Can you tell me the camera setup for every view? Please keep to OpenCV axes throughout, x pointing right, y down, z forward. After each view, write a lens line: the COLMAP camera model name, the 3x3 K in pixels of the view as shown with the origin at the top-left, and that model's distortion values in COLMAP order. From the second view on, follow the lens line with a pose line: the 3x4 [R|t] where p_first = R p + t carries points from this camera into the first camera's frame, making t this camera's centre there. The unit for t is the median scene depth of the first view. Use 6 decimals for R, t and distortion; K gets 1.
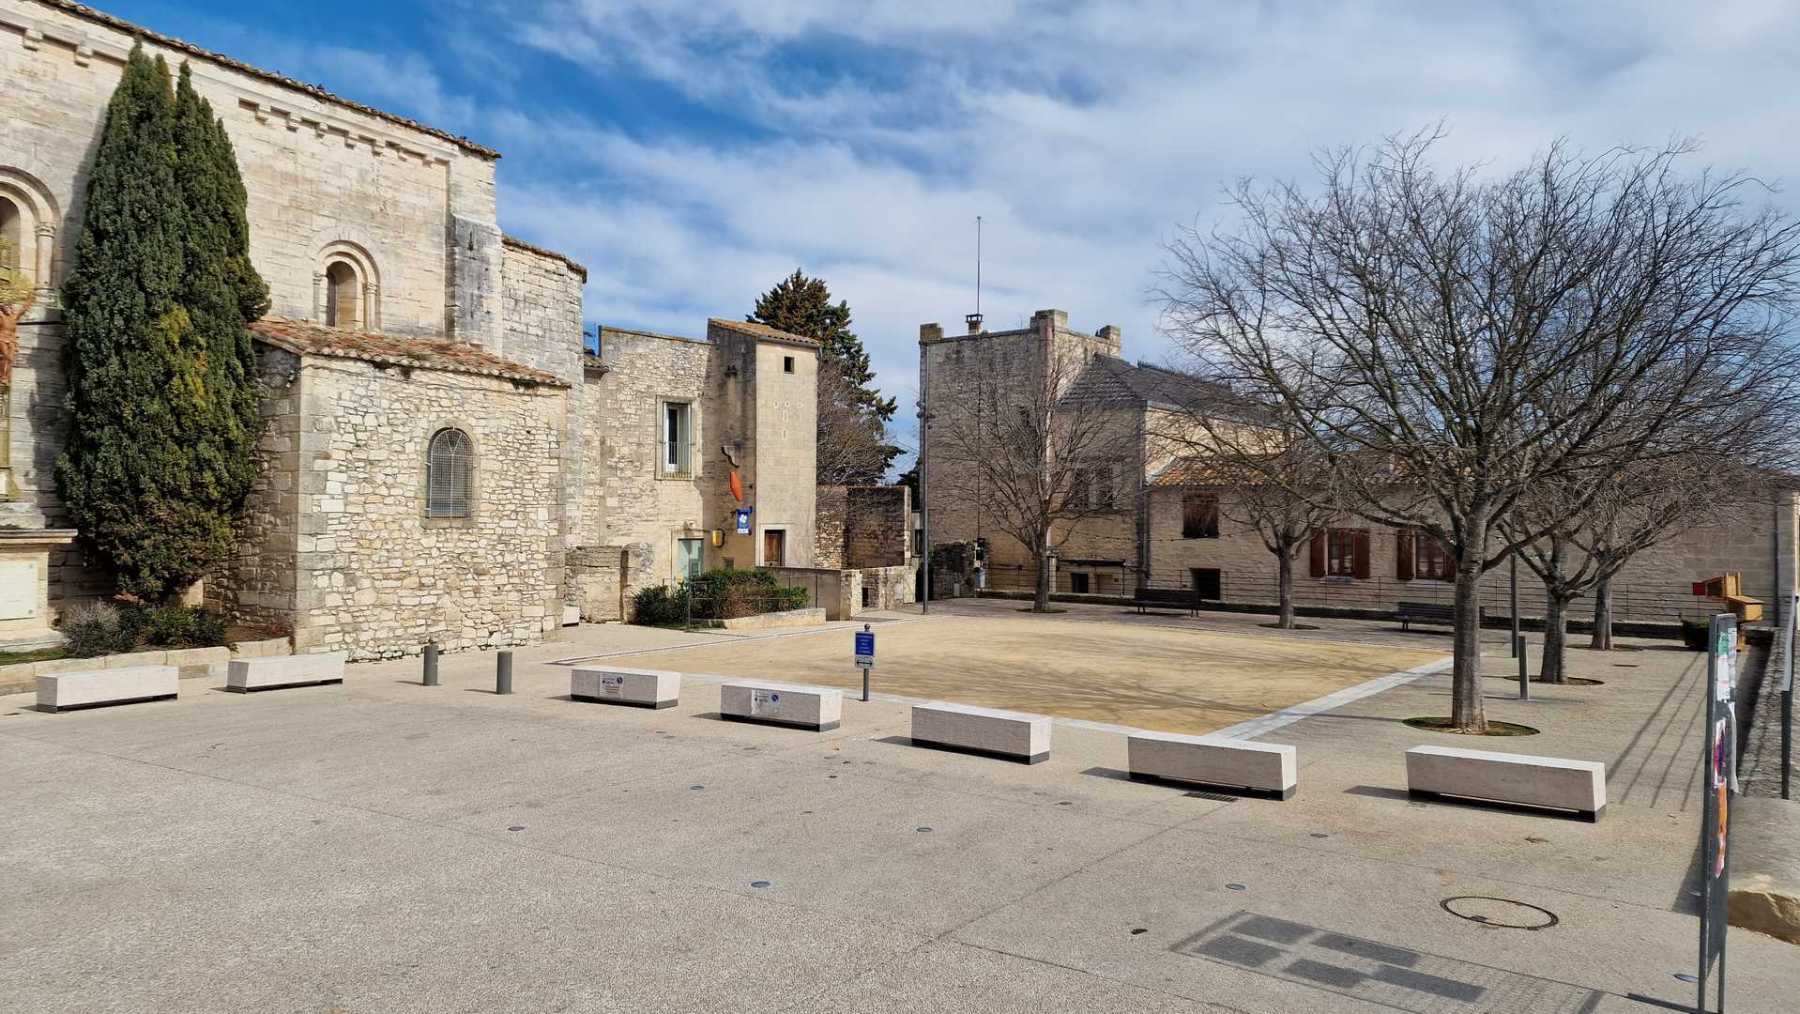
lens RADIAL K [[1217.1, 0, 874.3], [0, 1217.1, 487.5], [0, 0, 1]] dist [0.079005, -0.035090]
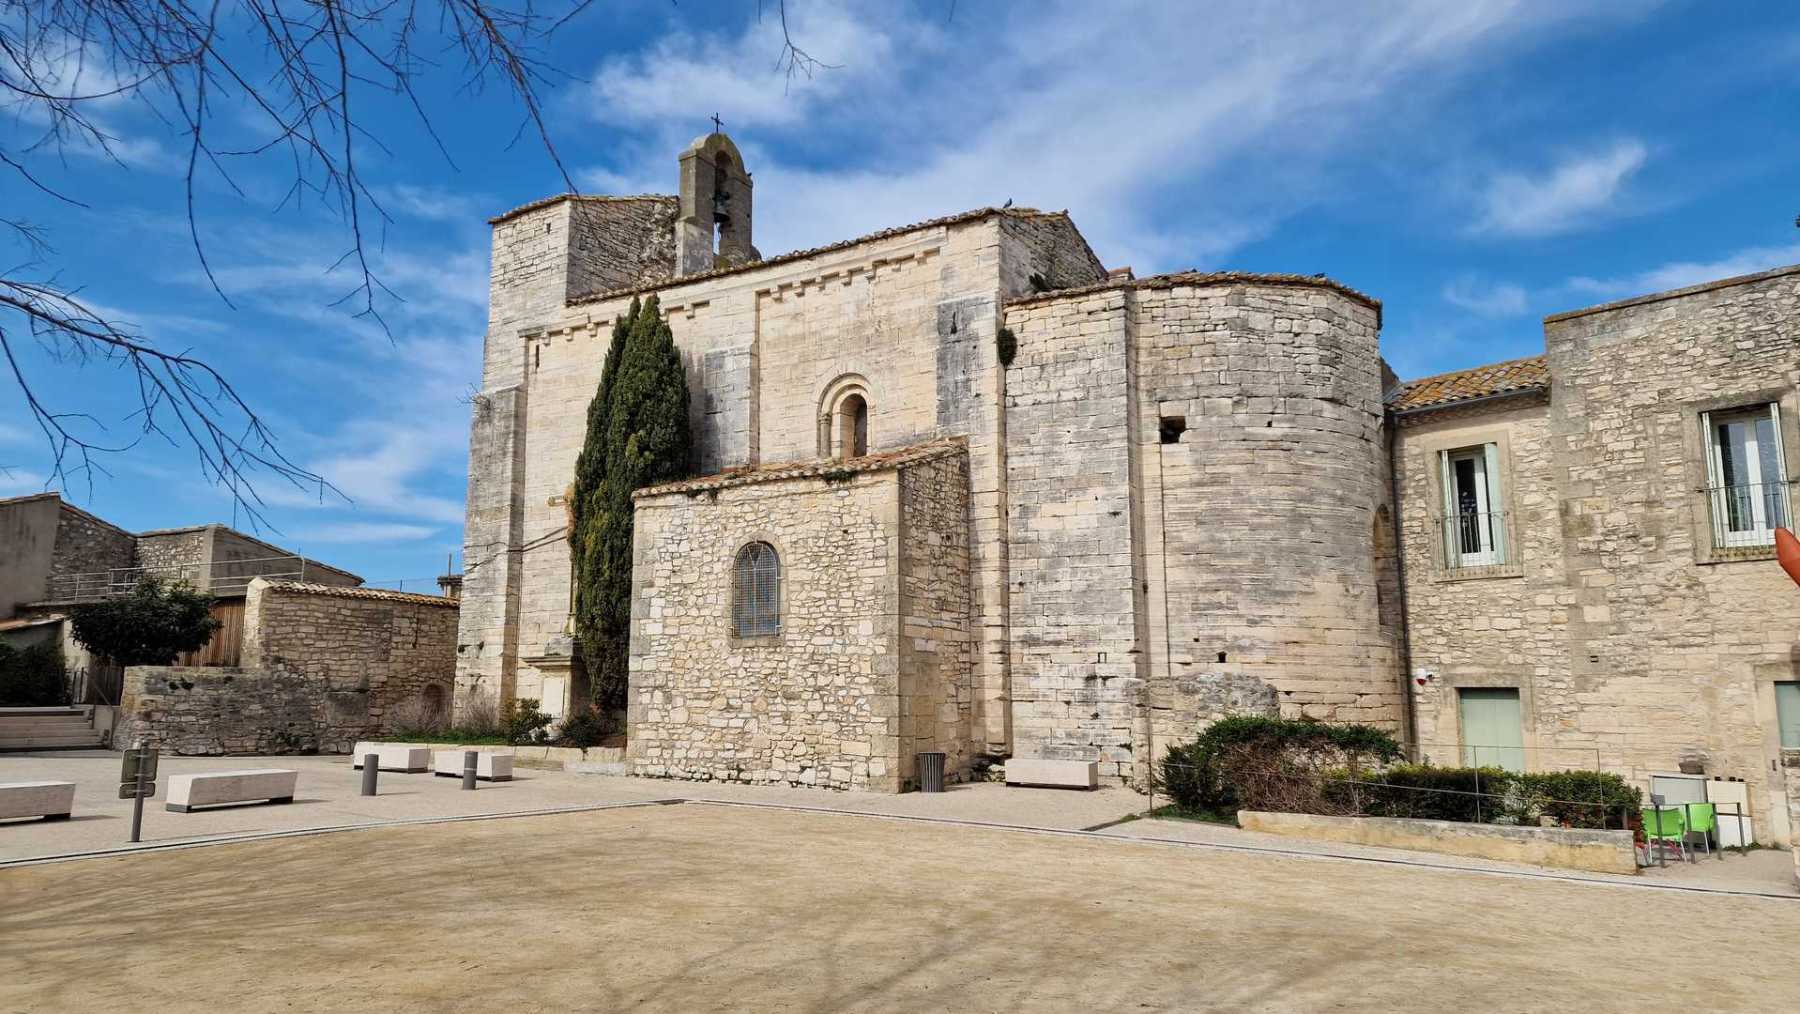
lens RADIAL K [[1217.1, 0, 857.8], [0, 1217.1, 489.9], [0, 0, 1]] dist [0.079005, -0.035090]
pose [[-0.030982, -0.176668, -0.983783, 0.622780], [0.019835, 0.983953, -0.177323, 0.085806], [0.999323, -0.025007, -0.026980, 1.161002]]
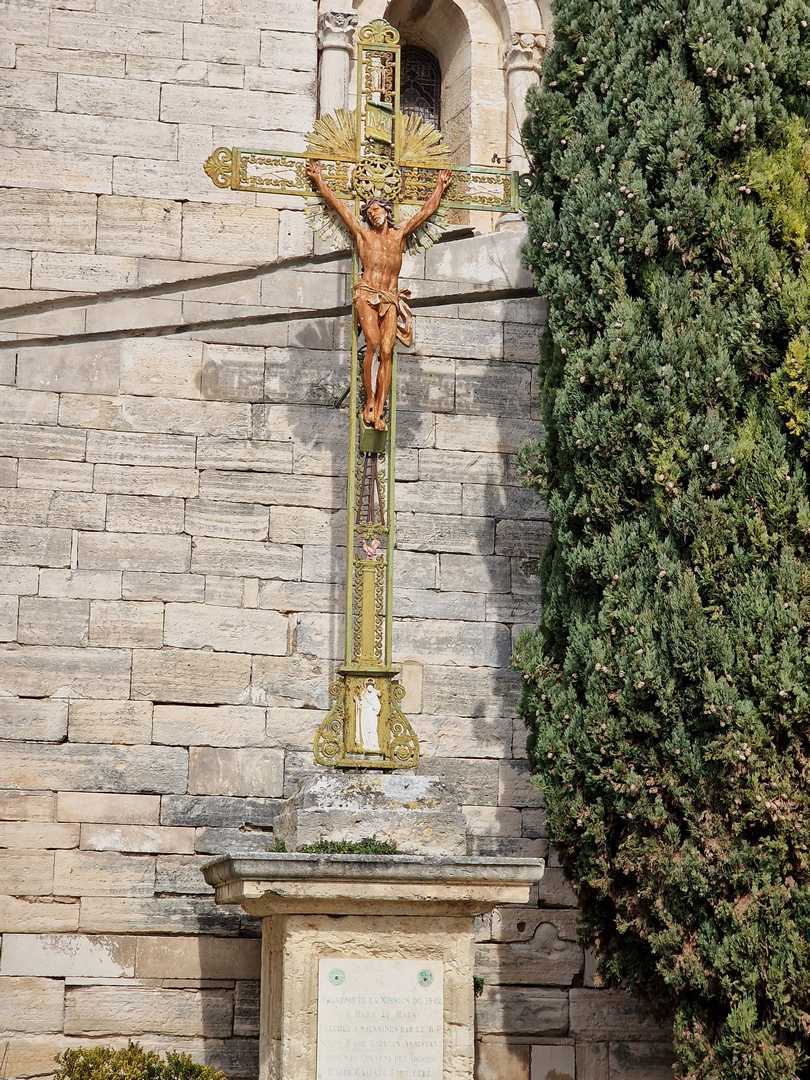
lens RADIAL K [[1981.1, 0, 400.7], [0, 1981.1, 538.2], [0, 0, 1]] dist [0.073344, 0.000000]
pose [[0.669891, -0.142452, -0.728666, -0.251813], [0.003601, 0.982033, -0.188674, 0.041053], [0.742451, 0.123767, 0.658368, 0.547979]]
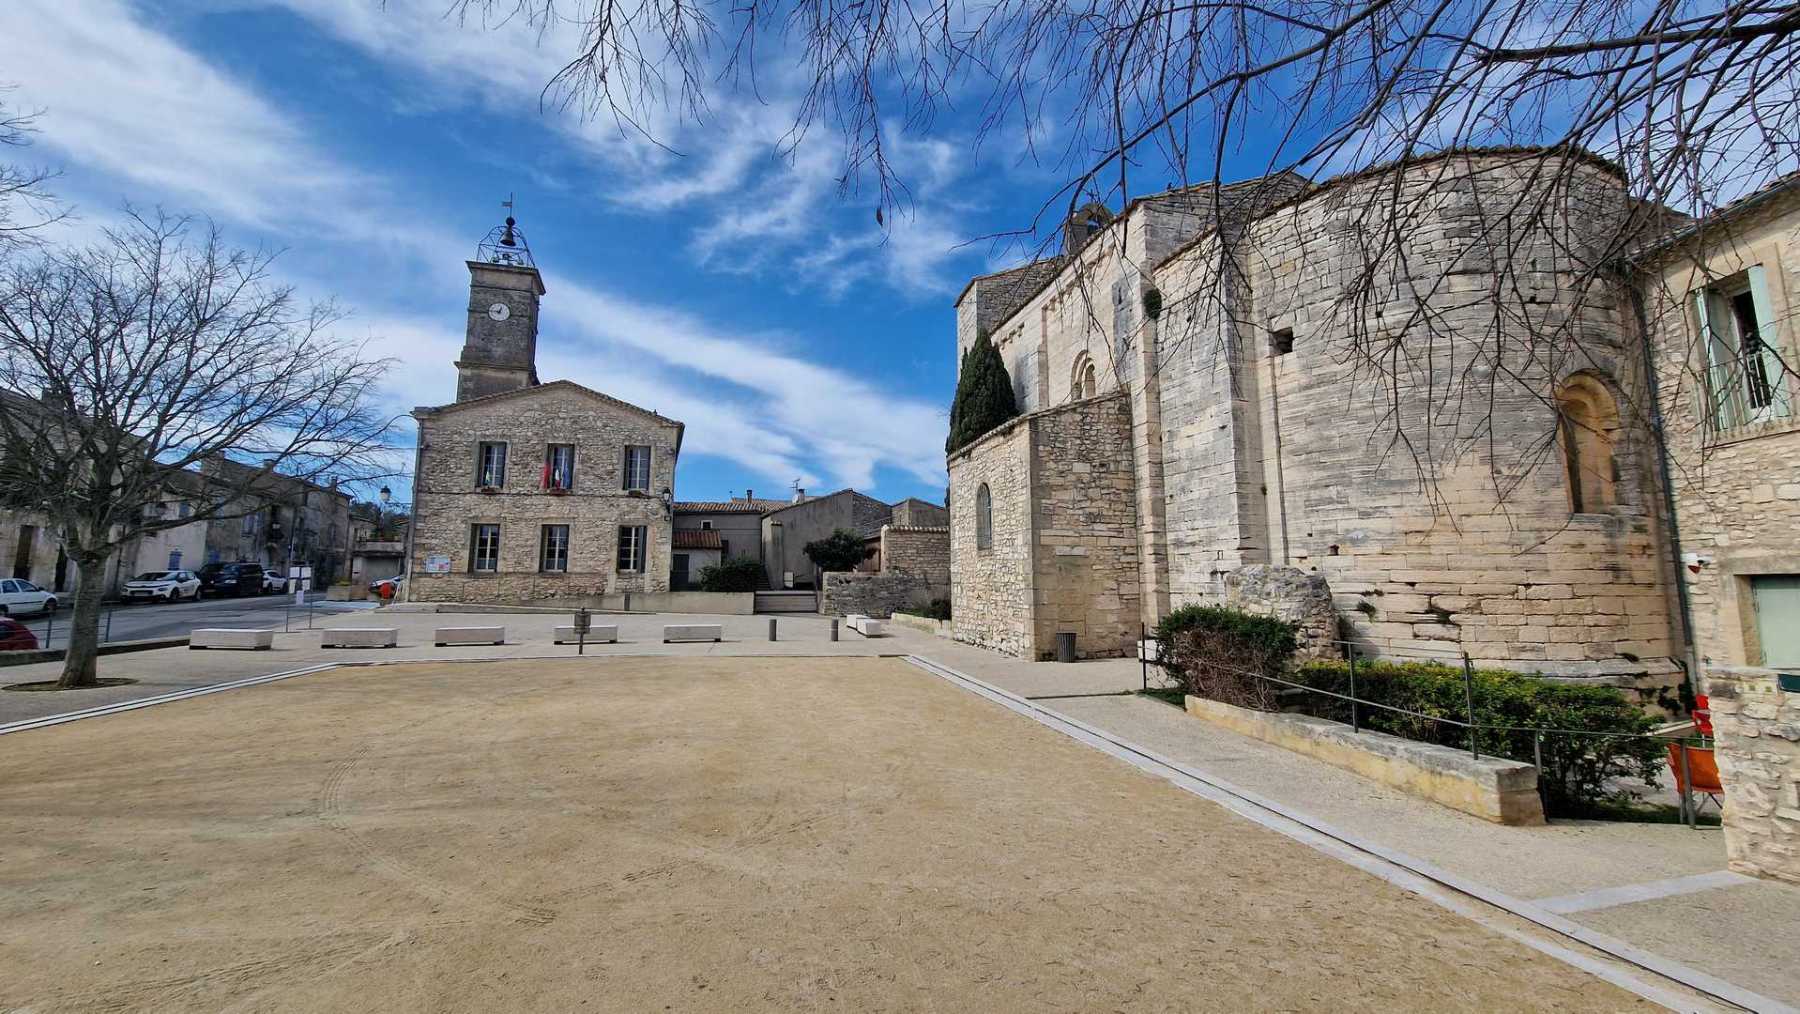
lens RADIAL K [[737.7, 0, 897.7], [0, 737.7, 472.4], [0, 0, 1]] dist [0.002402, 0.000886]
pose [[-0.711875, -0.119439, -0.692076, 0.316858], [0.007204, 0.984139, -0.177253, 0.091053], [0.702269, -0.131168, -0.699723, 1.592715]]
